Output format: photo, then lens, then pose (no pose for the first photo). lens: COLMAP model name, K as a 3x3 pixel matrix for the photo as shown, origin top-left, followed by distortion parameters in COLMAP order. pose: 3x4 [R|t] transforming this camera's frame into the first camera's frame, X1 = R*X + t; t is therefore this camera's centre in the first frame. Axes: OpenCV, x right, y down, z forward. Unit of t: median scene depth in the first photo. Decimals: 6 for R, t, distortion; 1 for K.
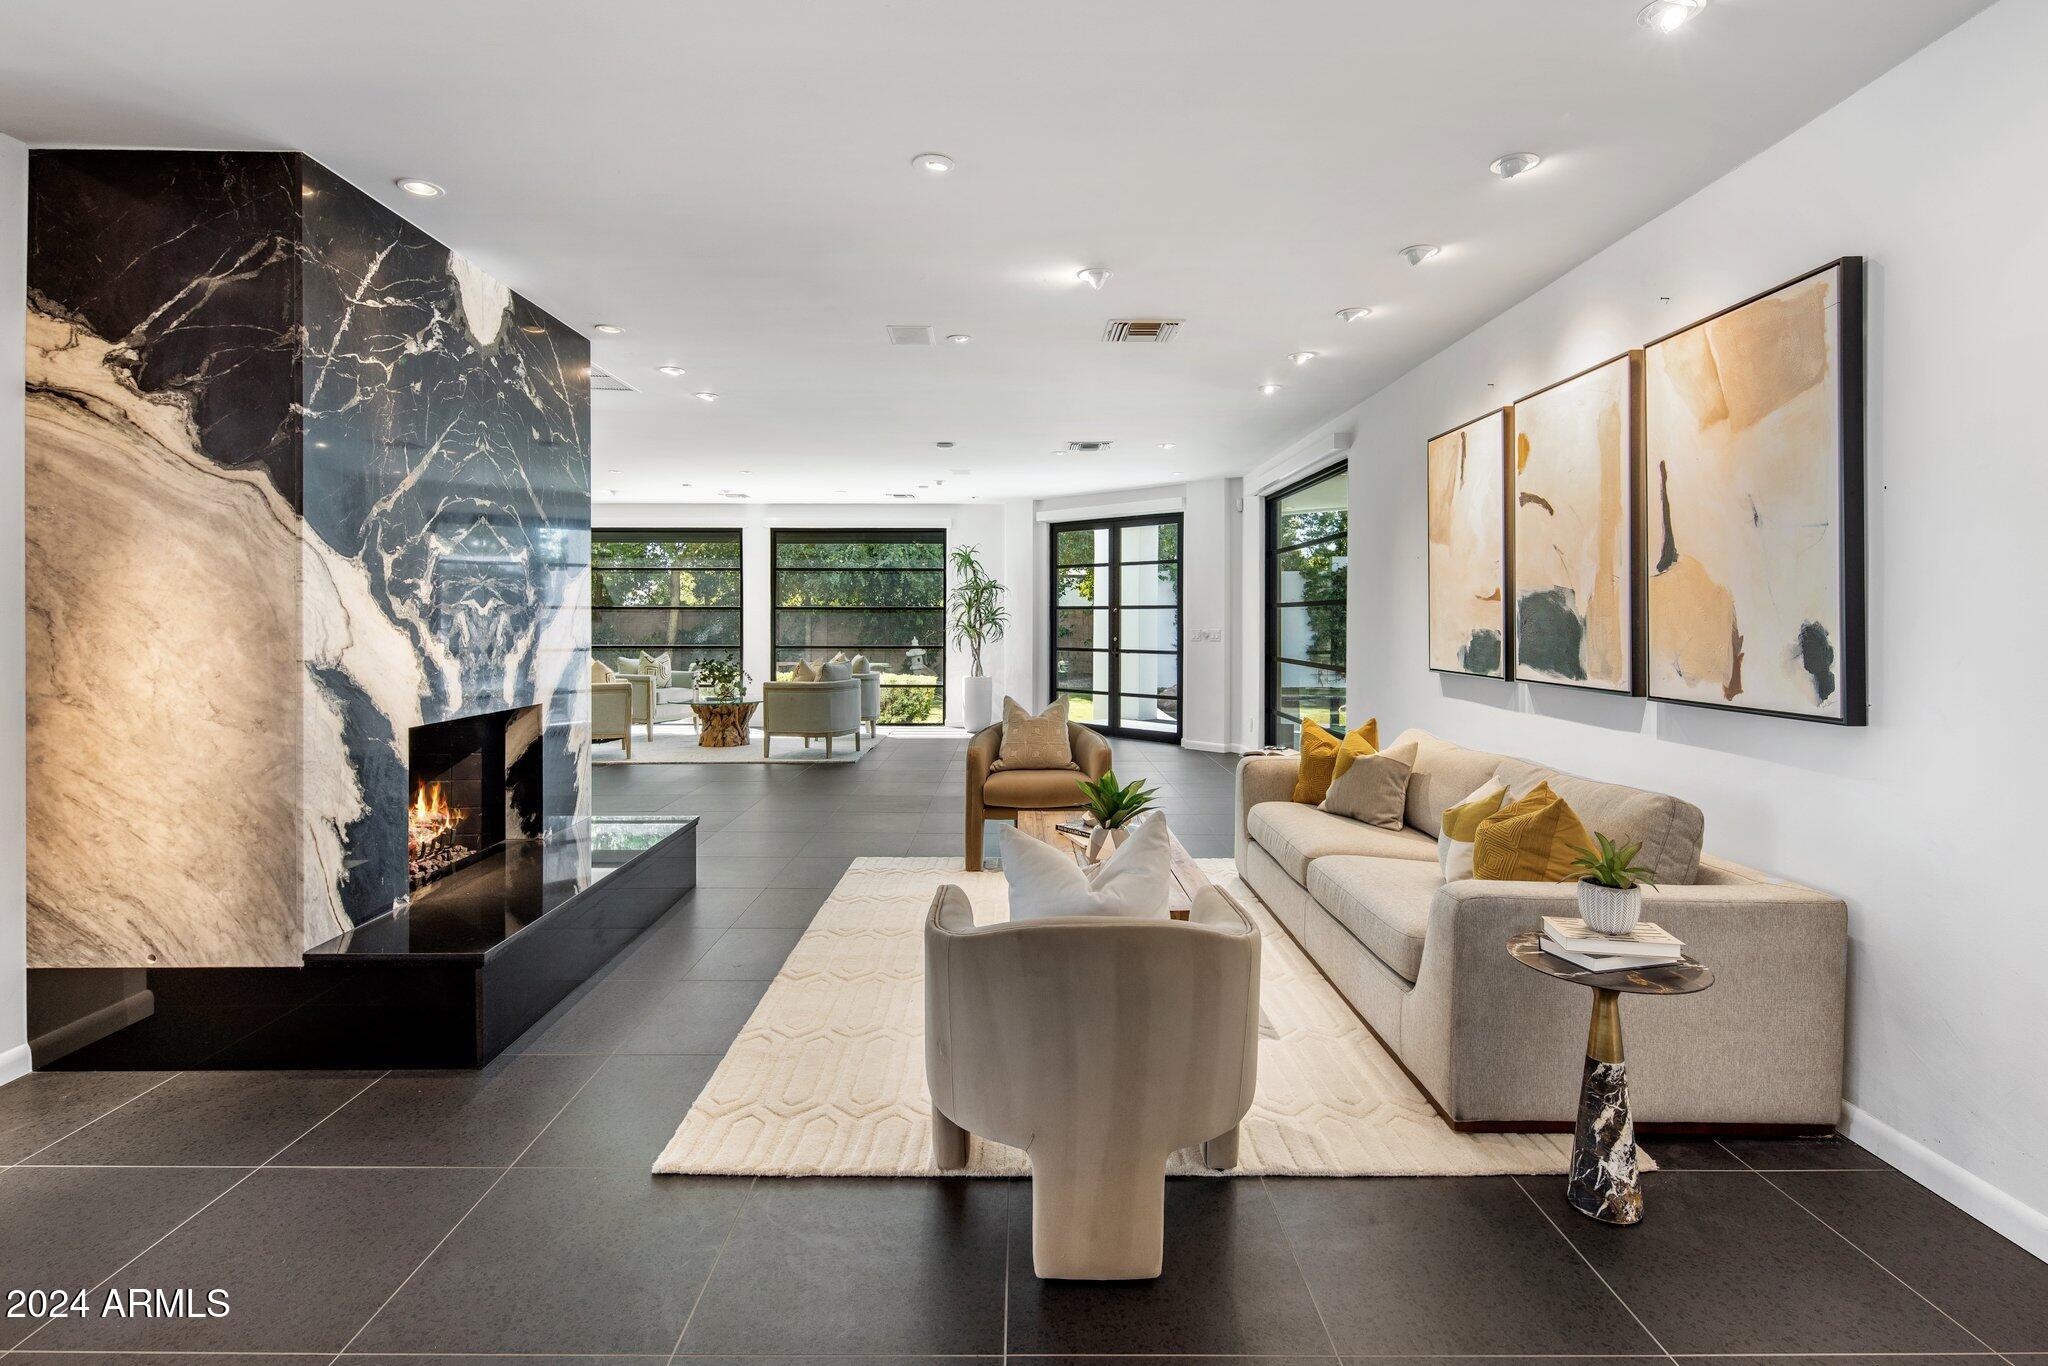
lens RADIAL K [[994.1, 0, 1017.9], [0, 994.1, 624.9], [0, 0, 1]] dist [0.000711, -0.001273]
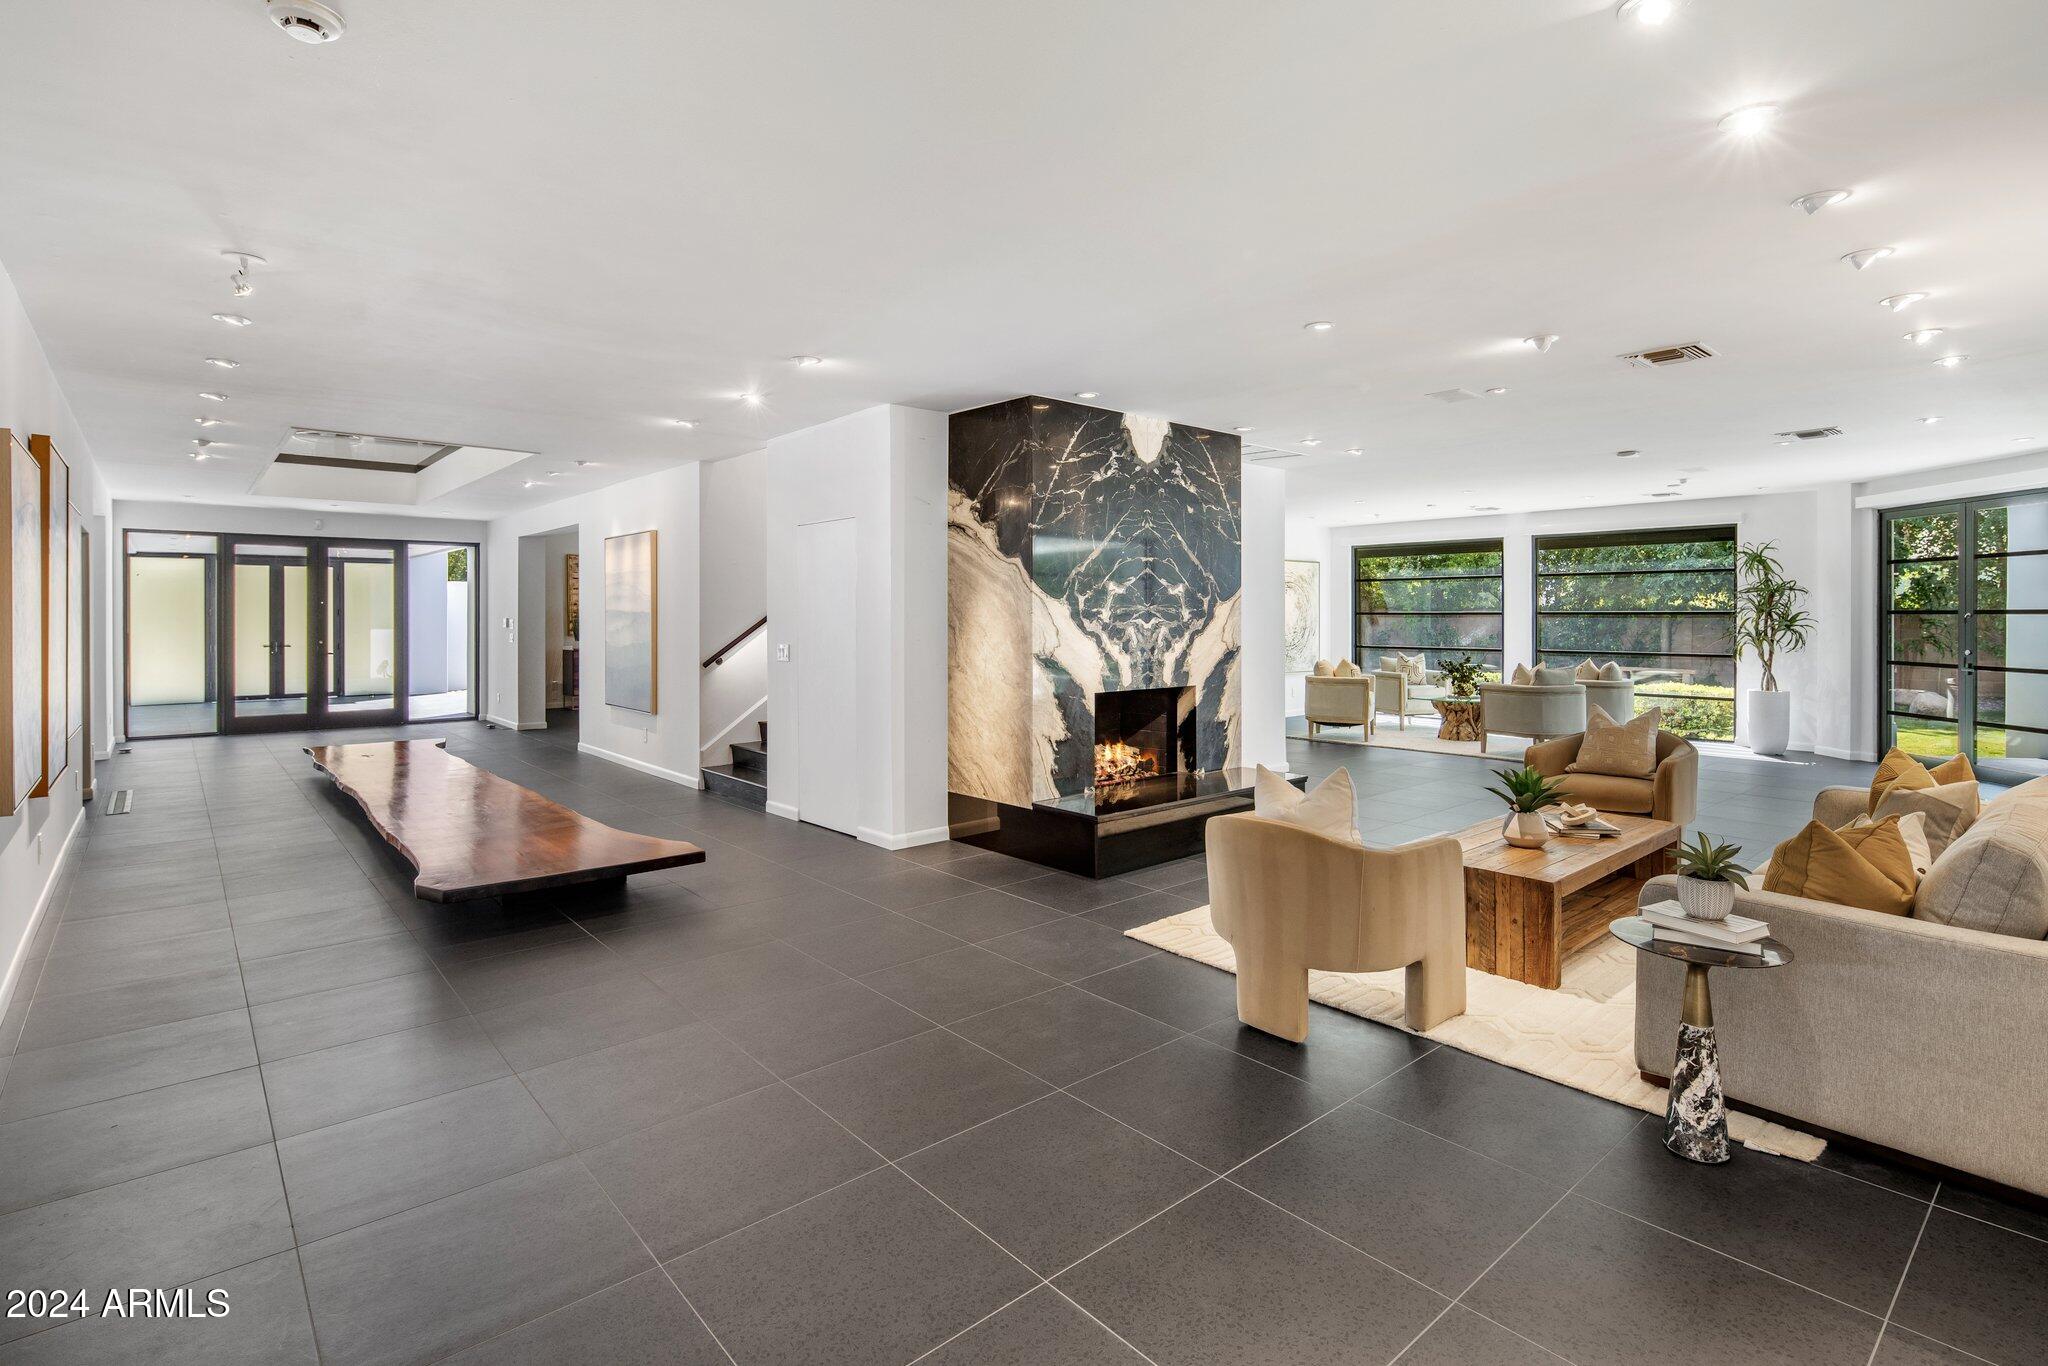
lens RADIAL K [[994.1, 0, 1017.9], [0, 994.1, 624.9], [0, 0, 1]] dist [0.000711, -0.001273]
pose [[0.647785, 0.006374, -0.761796, 0.662063], [-0.004223, 0.999980, 0.004776, -0.025999], [0.761811, 0.000123, 0.647799, -0.256349]]
